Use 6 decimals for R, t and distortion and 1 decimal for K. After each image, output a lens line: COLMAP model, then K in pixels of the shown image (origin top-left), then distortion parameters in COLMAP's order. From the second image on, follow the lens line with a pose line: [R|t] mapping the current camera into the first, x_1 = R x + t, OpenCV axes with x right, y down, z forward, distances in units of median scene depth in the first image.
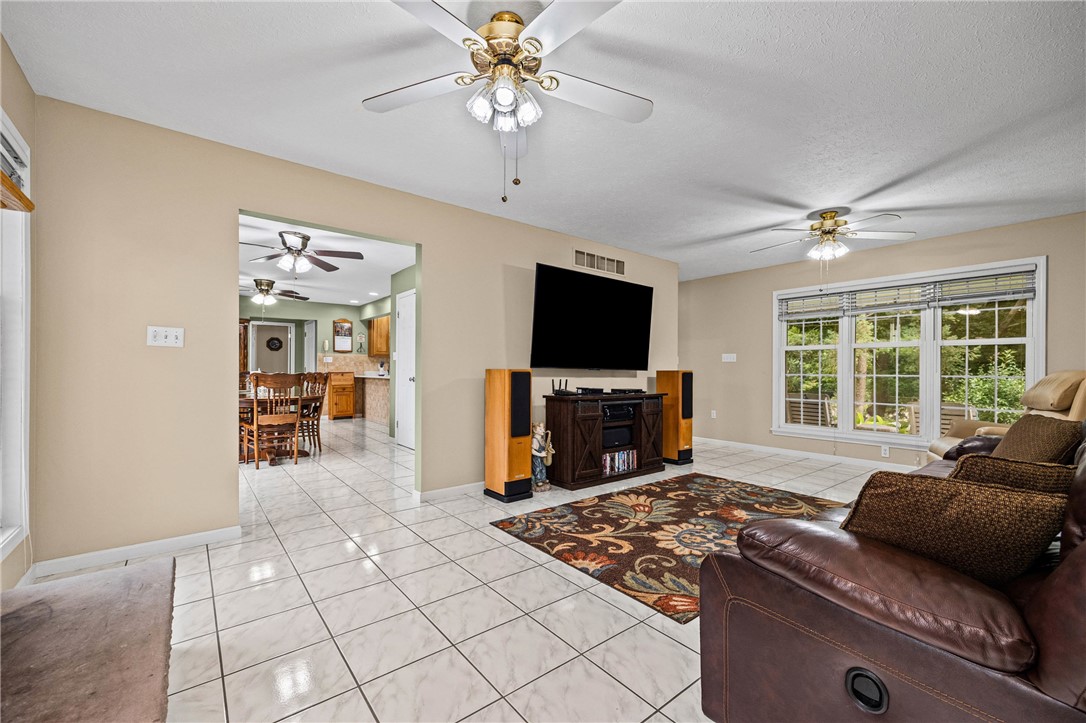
lens RADIAL K [[430.4, 0, 553.3], [0, 430.4, 365.5], [0, 0, 1]] dist [-0.001509, -0.000064]
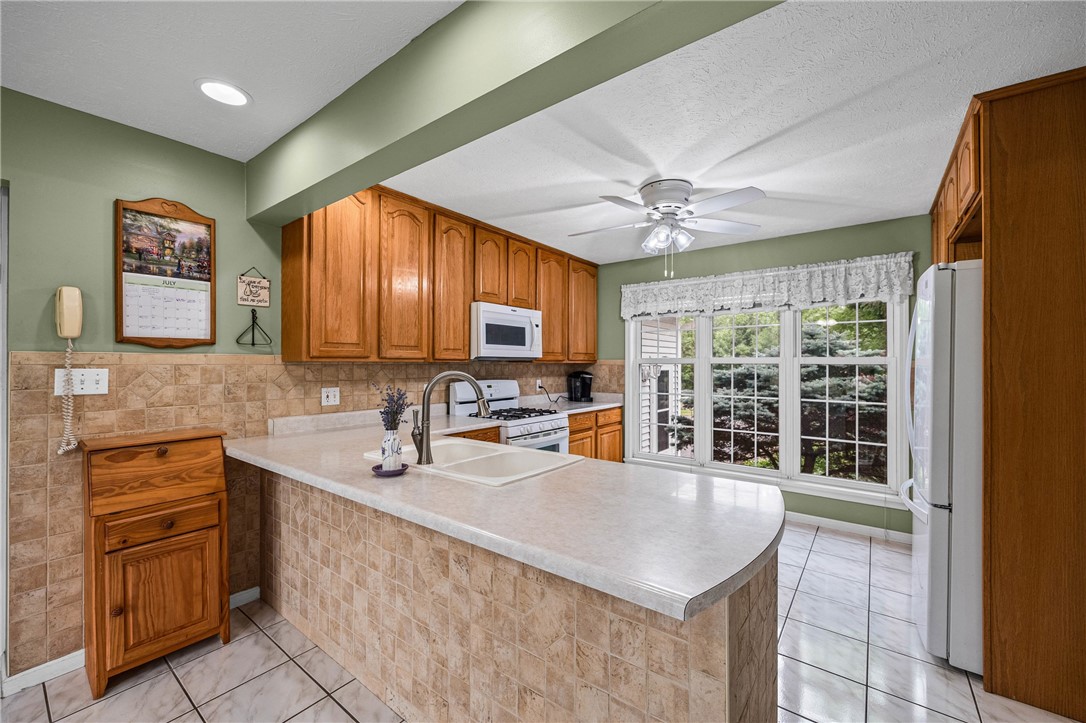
lens RADIAL K [[430.4, 0, 551.7], [0, 430.4, 360.8], [0, 0, 1]] dist [-0.001509, -0.000064]
pose [[0.974158, -0.000027, 0.225869, -0.424563], [-0.001021, 0.999989, 0.004520, -0.030100], [-0.225867, -0.004634, 0.974147, 0.909540]]
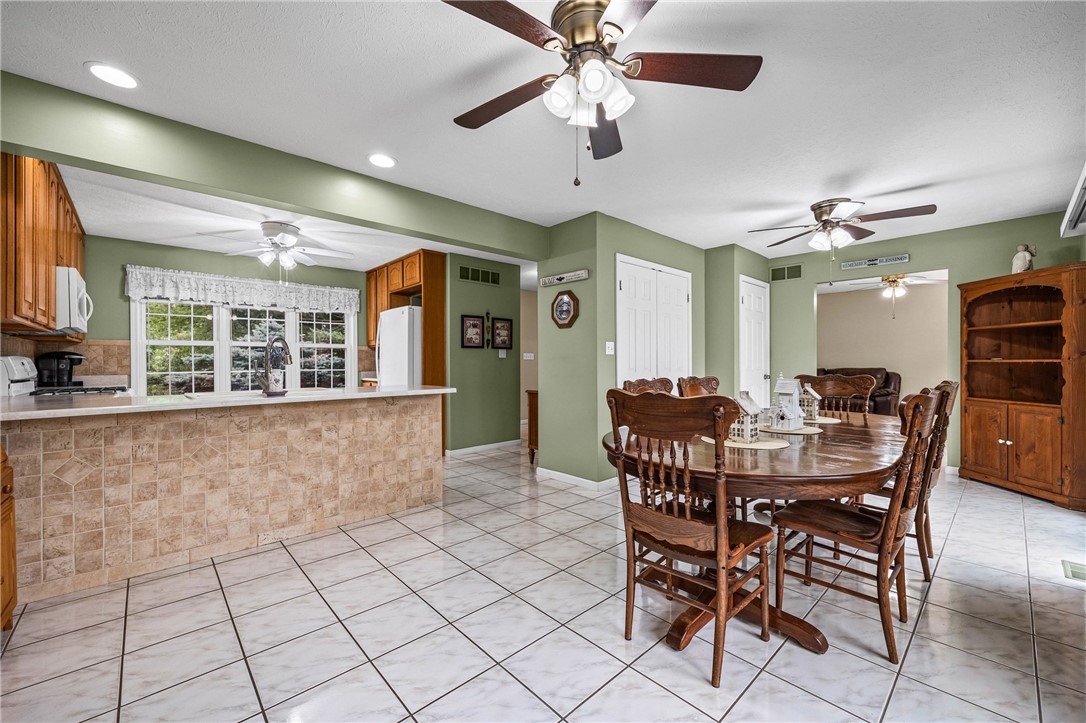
lens RADIAL K [[430.4, 0, 534.7], [0, 430.4, 362.1], [0, 0, 1]] dist [-0.001509, -0.000064]
pose [[-0.028826, -0.005246, 0.999571, -0.815325], [-0.005198, 0.999973, 0.005098, -0.003790], [-0.999571, -0.005049, -0.028852, 0.931200]]
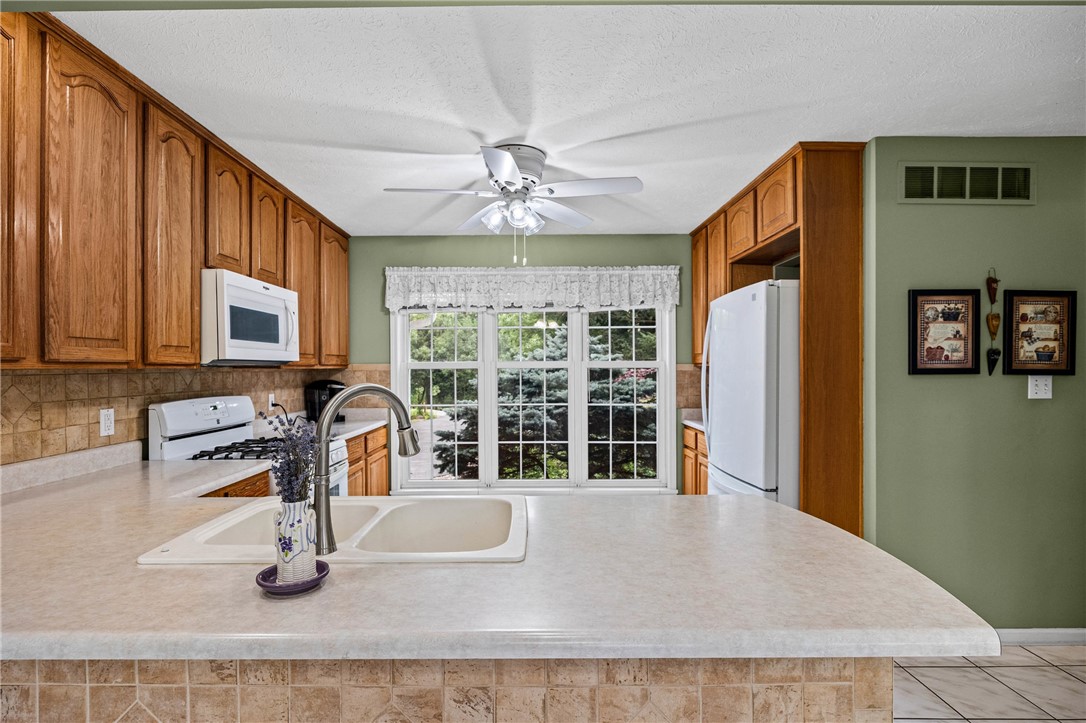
lens RADIAL K [[510.7, 0, 529.3], [0, 510.7, 369.0], [0, 0, 1]] dist [-0.008181, 0.000401]
pose [[0.648941, -0.008774, 0.760788, -0.514132], [-0.000430, 0.999929, 0.011898, -0.030247], [-0.760839, -0.008048, 0.648891, 1.004658]]
